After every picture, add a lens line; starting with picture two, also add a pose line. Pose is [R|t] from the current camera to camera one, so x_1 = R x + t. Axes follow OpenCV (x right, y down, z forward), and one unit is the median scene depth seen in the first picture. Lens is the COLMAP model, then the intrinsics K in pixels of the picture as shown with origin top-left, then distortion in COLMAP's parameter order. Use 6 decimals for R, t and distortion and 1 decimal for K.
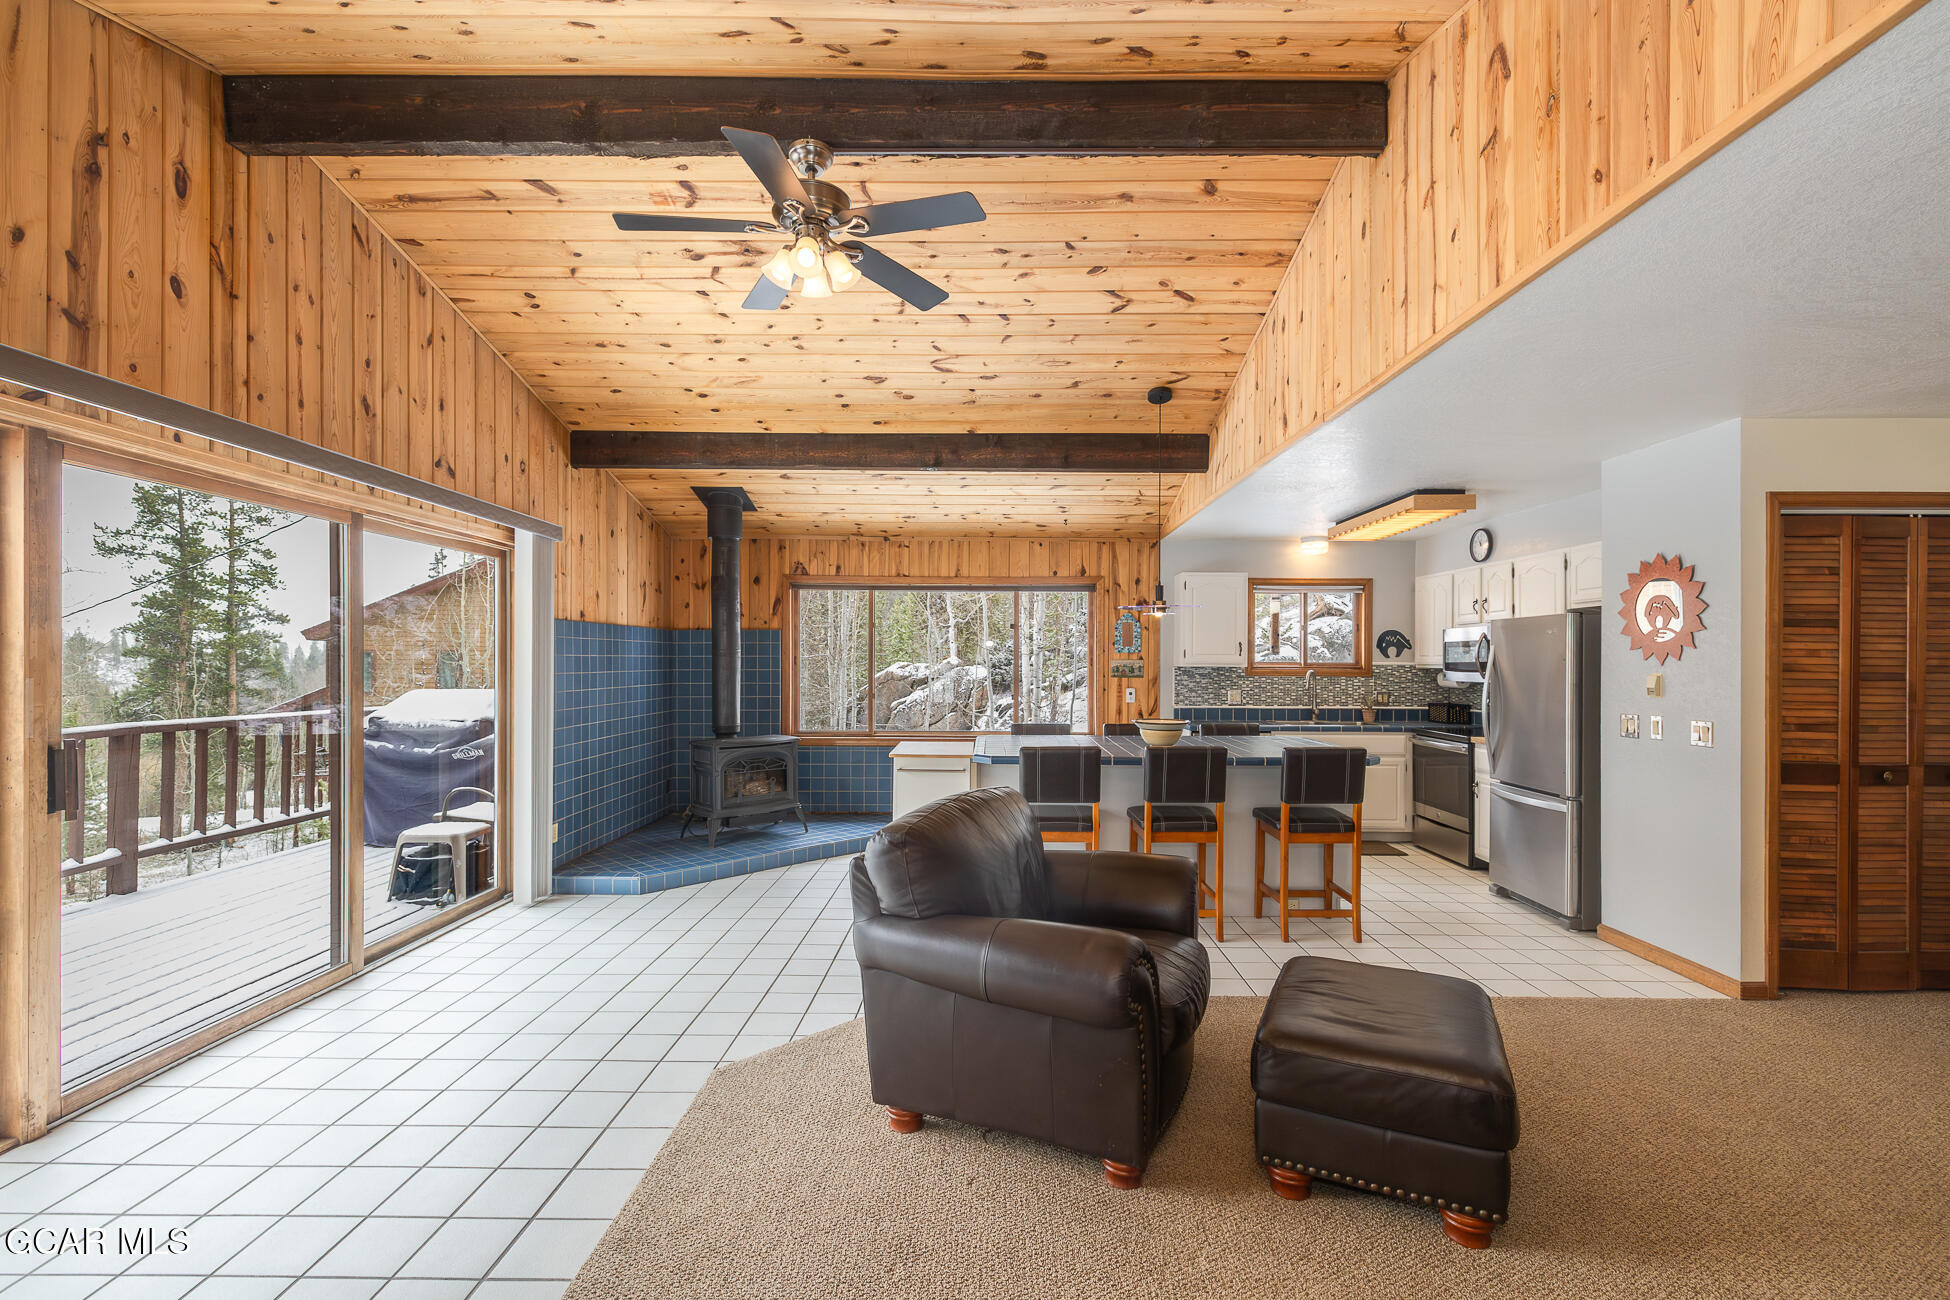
lens RADIAL K [[851.0, 0, 969.9], [0, 851.0, 687.8], [0, 0, 1]] dist [-0.002784, 0.000041]
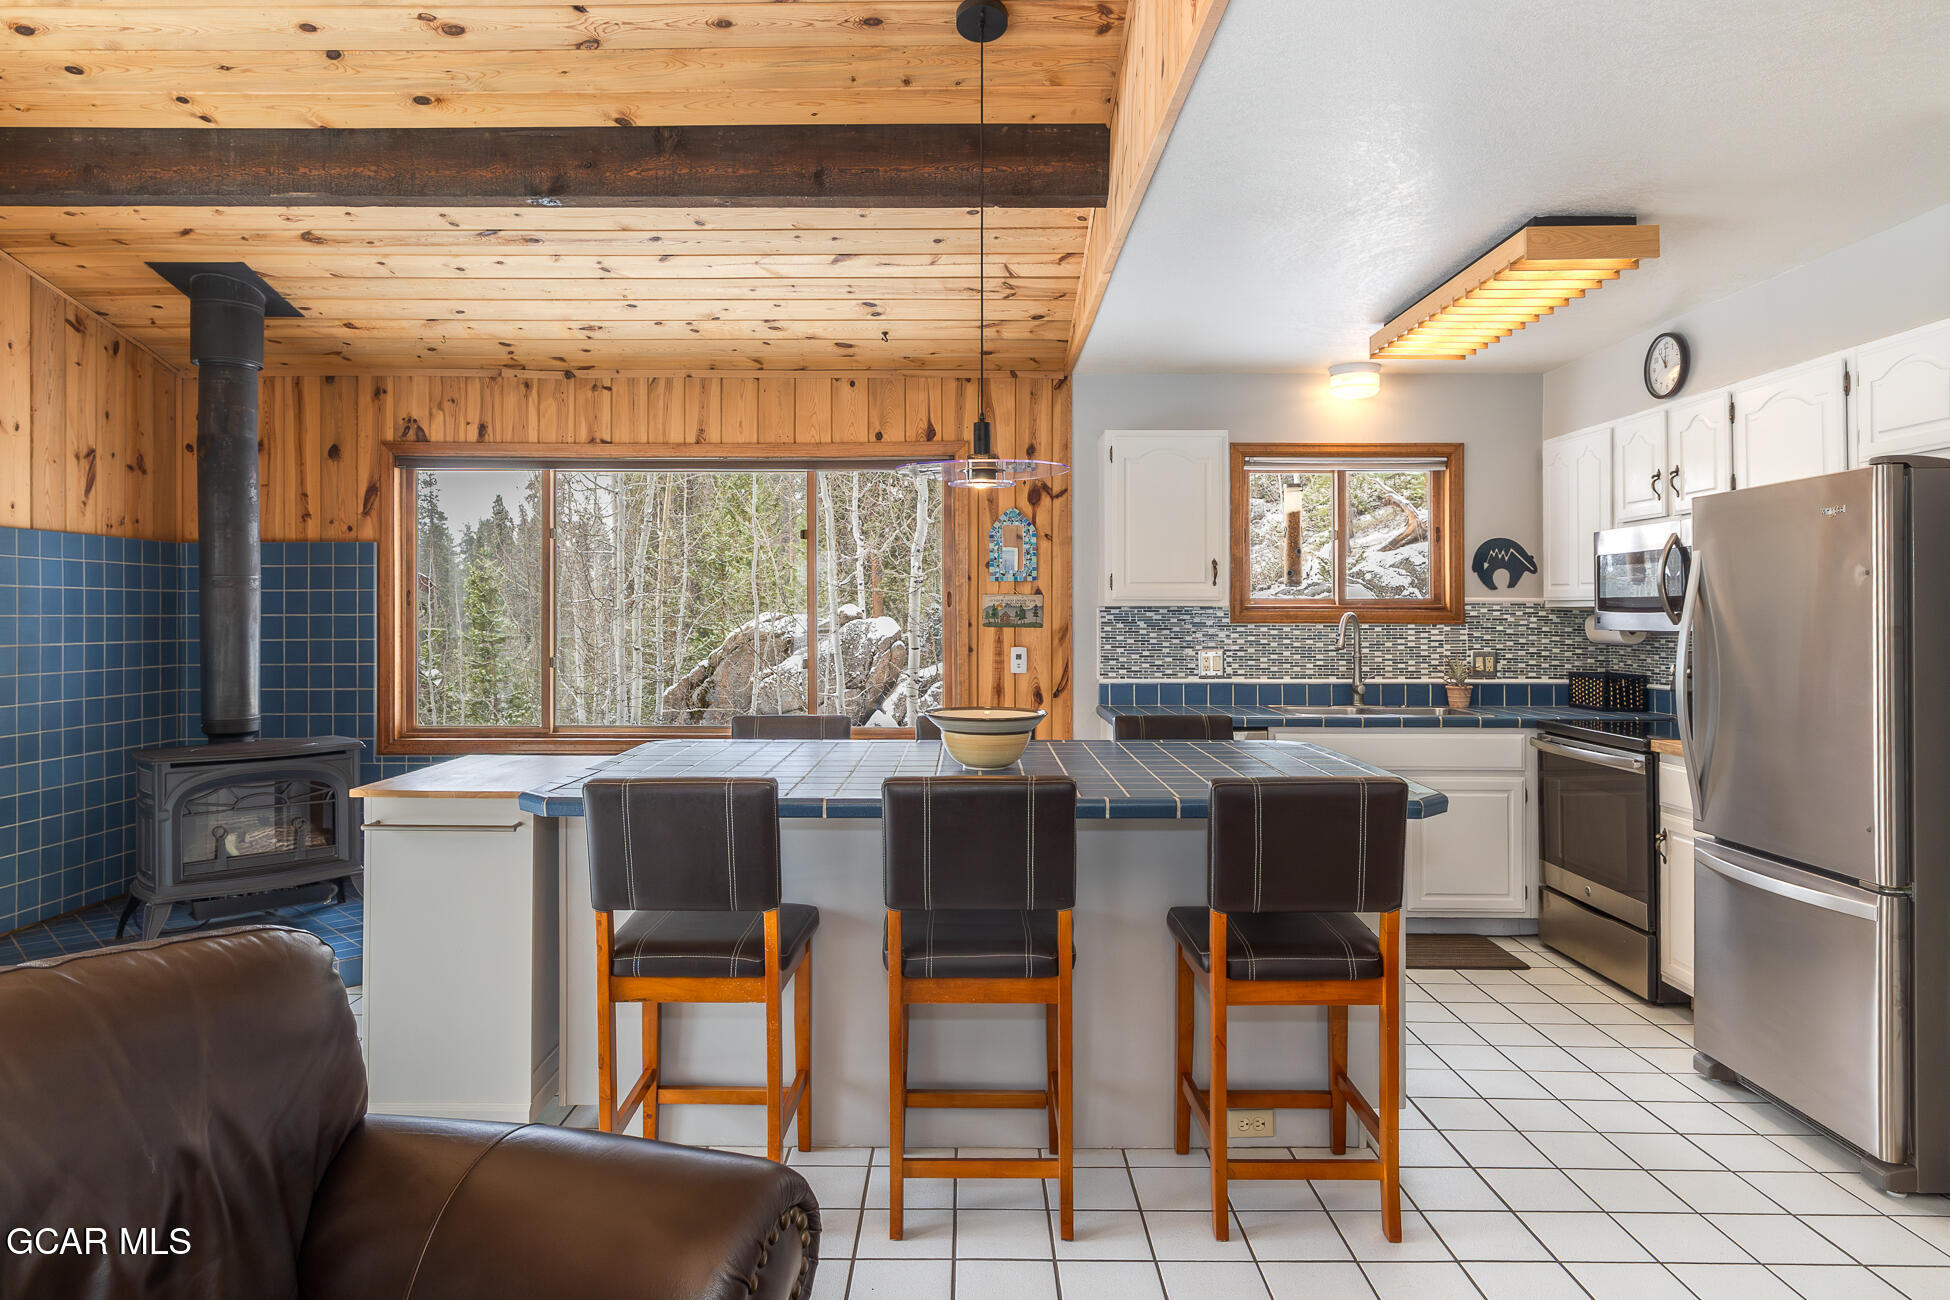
lens RADIAL K [[1105.8, 0, 977.8], [0, 1105.8, 643.9], [0, 0, 1]] dist [0.000381, -0.001756]
pose [[0.999971, -0.003072, -0.006941, 0.183695], [0.003001, 0.999943, -0.010235, 0.006246], [0.006972, 0.010213, 0.999924, 0.321130]]
